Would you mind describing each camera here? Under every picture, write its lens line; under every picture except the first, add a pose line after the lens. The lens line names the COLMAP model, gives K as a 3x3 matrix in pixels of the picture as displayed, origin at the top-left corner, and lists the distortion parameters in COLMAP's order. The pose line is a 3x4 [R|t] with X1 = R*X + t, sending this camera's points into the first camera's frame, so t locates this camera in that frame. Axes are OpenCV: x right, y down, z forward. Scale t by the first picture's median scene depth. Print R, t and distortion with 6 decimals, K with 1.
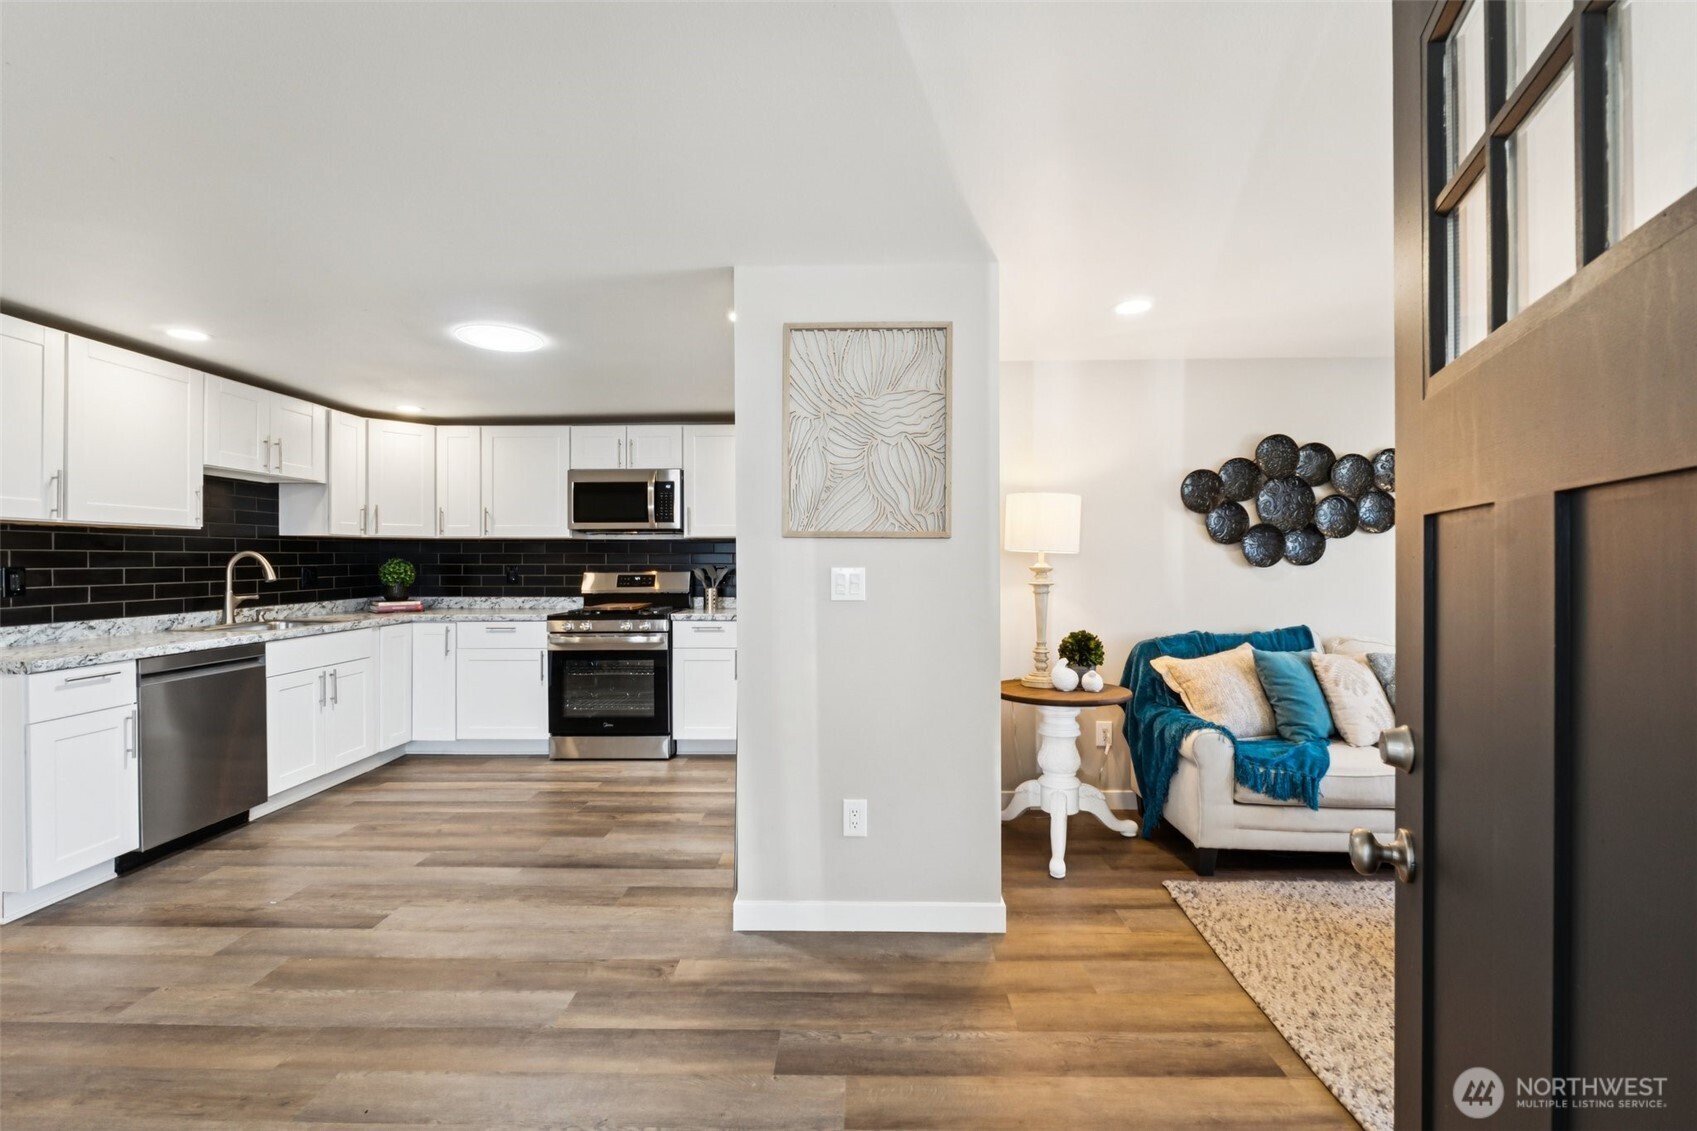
lens RADIAL K [[713.8, 0, 849.9], [0, 713.8, 561.7], [0, 0, 1]] dist [-0.009387, -0.000124]
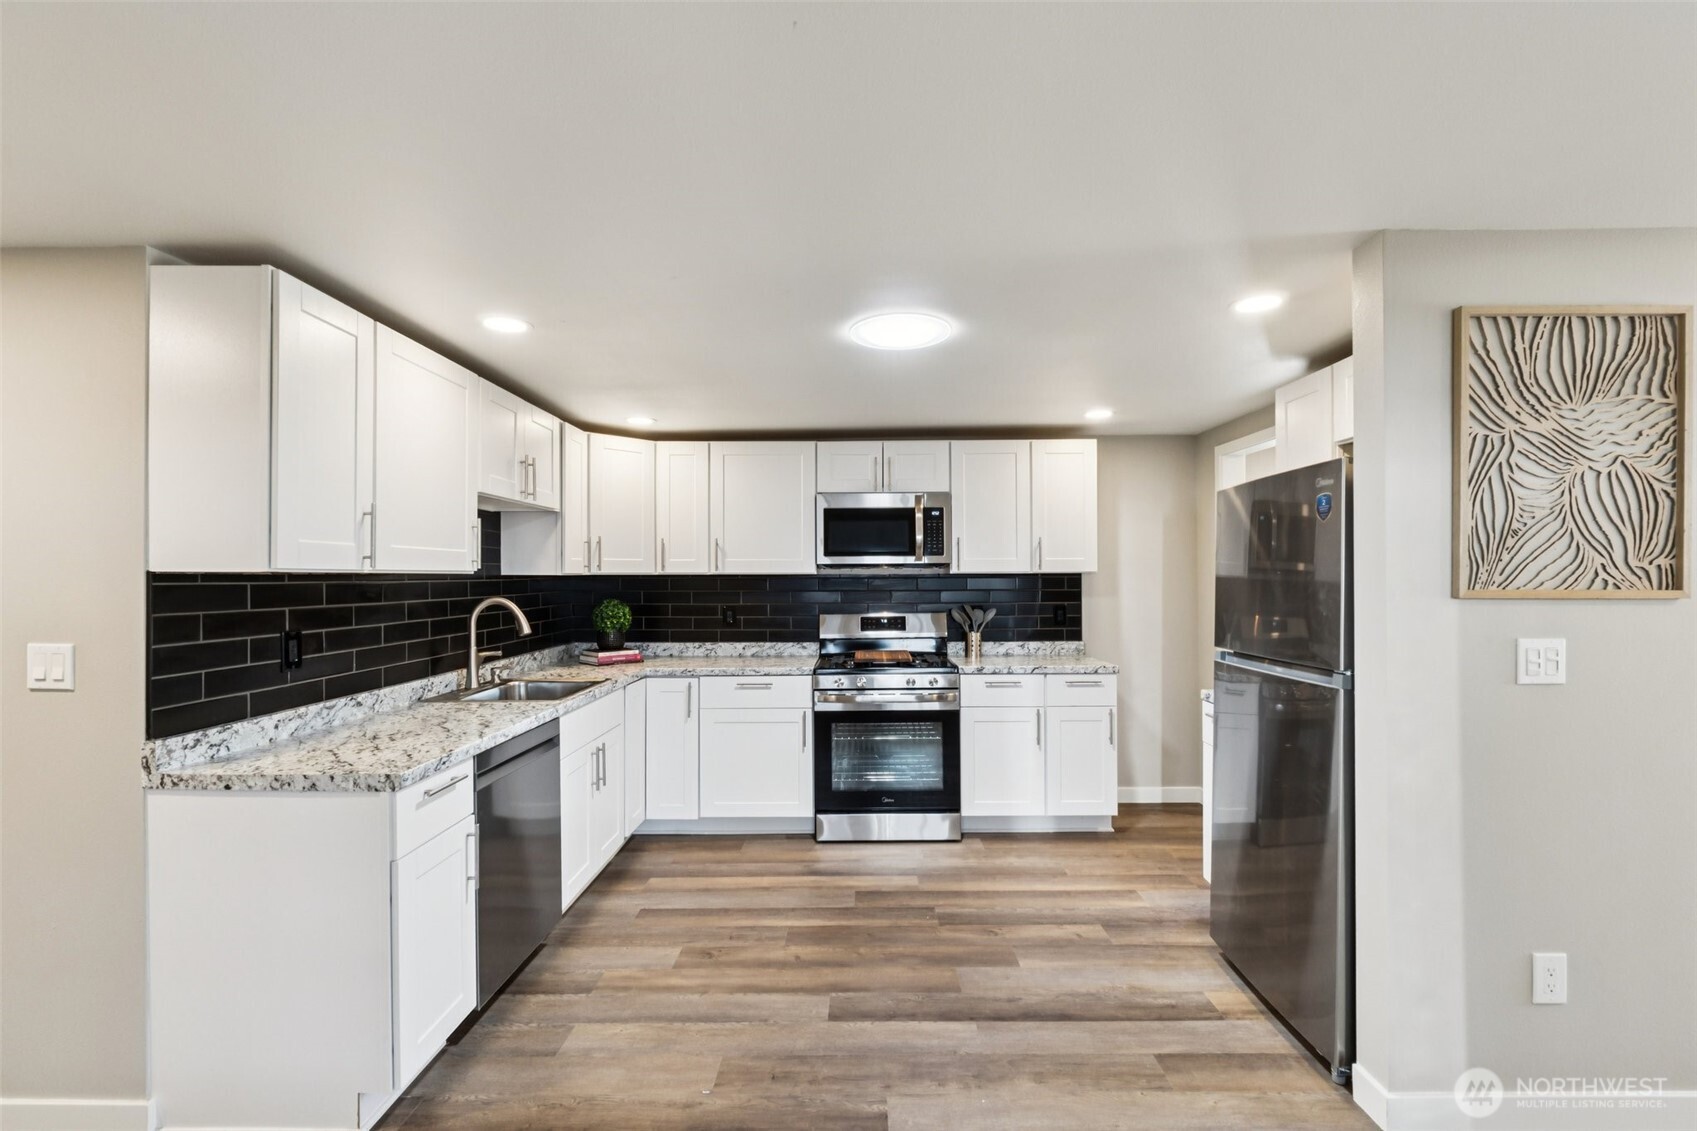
lens RADIAL K [[743.1, 0, 859.0], [0, 743.1, 577.1], [0, 0, 1]] dist [-0.009438, -0.000282]
pose [[0.999953, -0.002783, 0.009337, -0.506890], [0.002804, 0.999993, -0.002300, -0.040045], [-0.009331, 0.002326, 0.999954, 0.174444]]
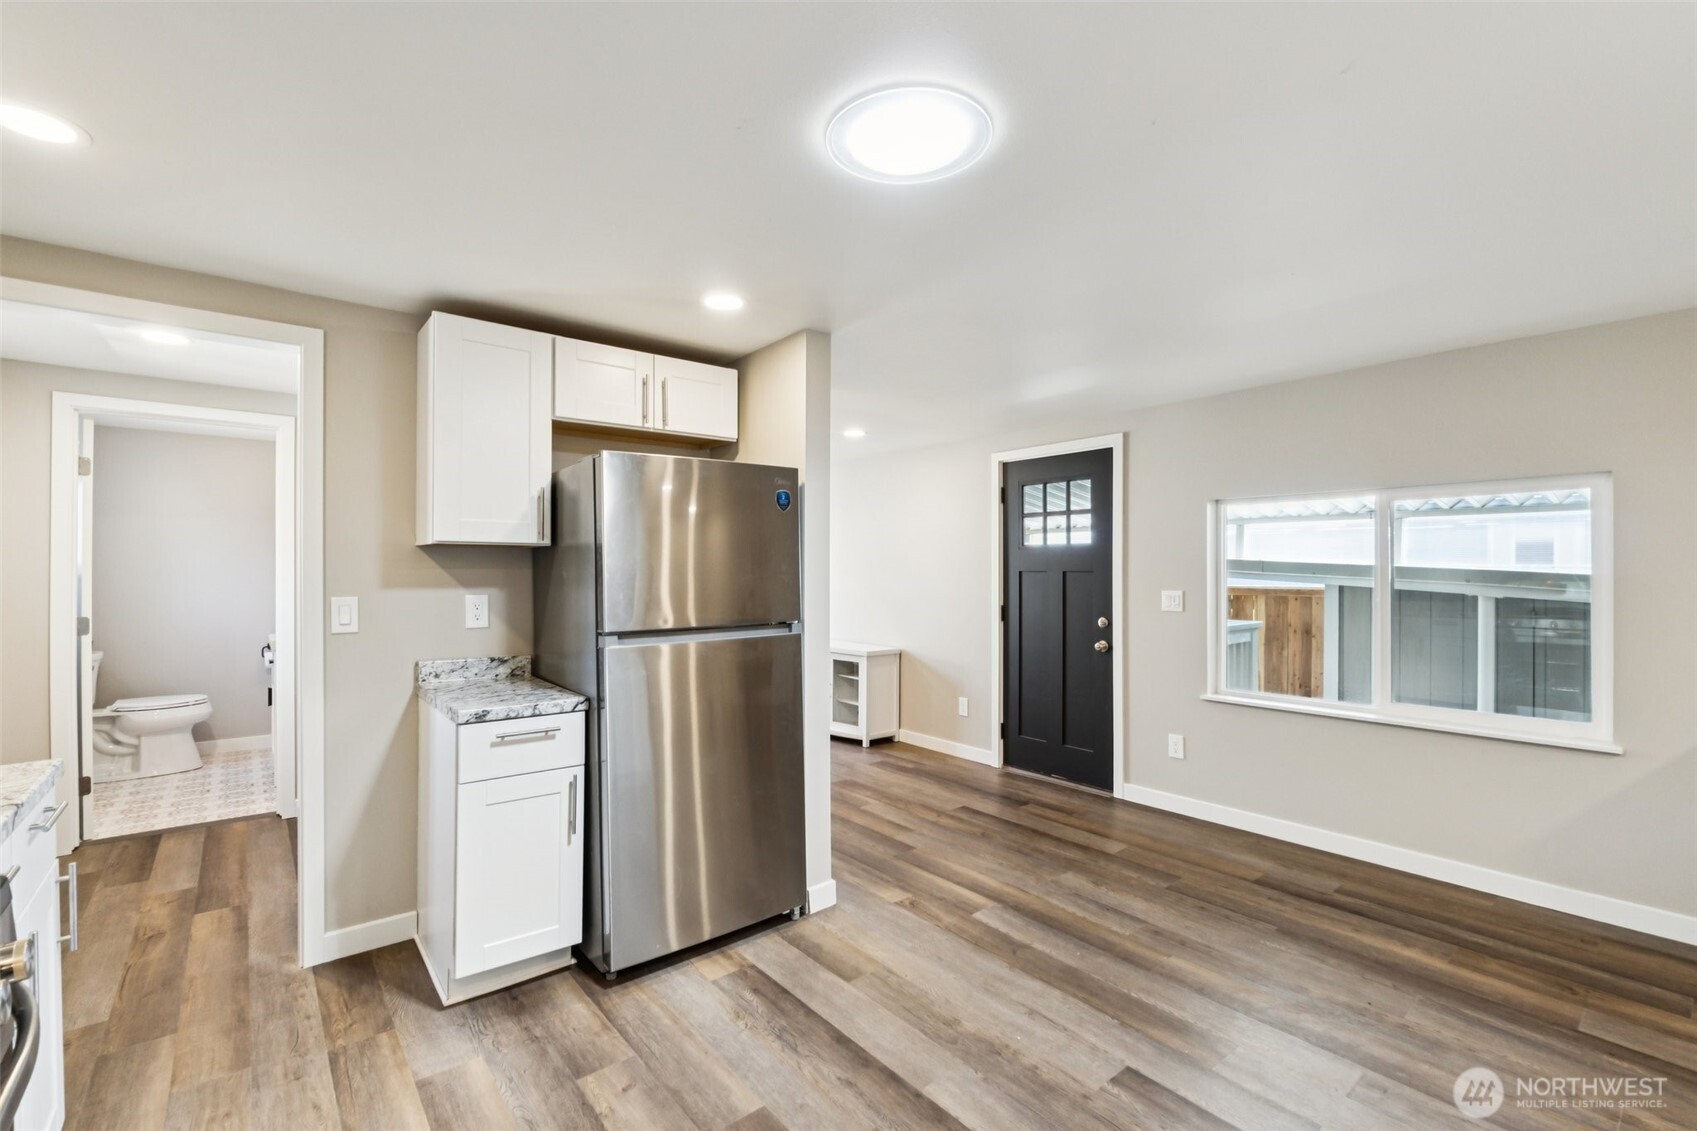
lens RADIAL K [[745.1, 0, 843.3], [0, 745.1, 566.8], [0, 0, 1]] dist [-0.002658, -0.000103]
pose [[-0.646964, 0.004057, 0.762510, -0.785852], [0.003332, 0.999991, -0.002494, -0.023915], [-0.762513, 0.000927, -0.646972, 1.265388]]
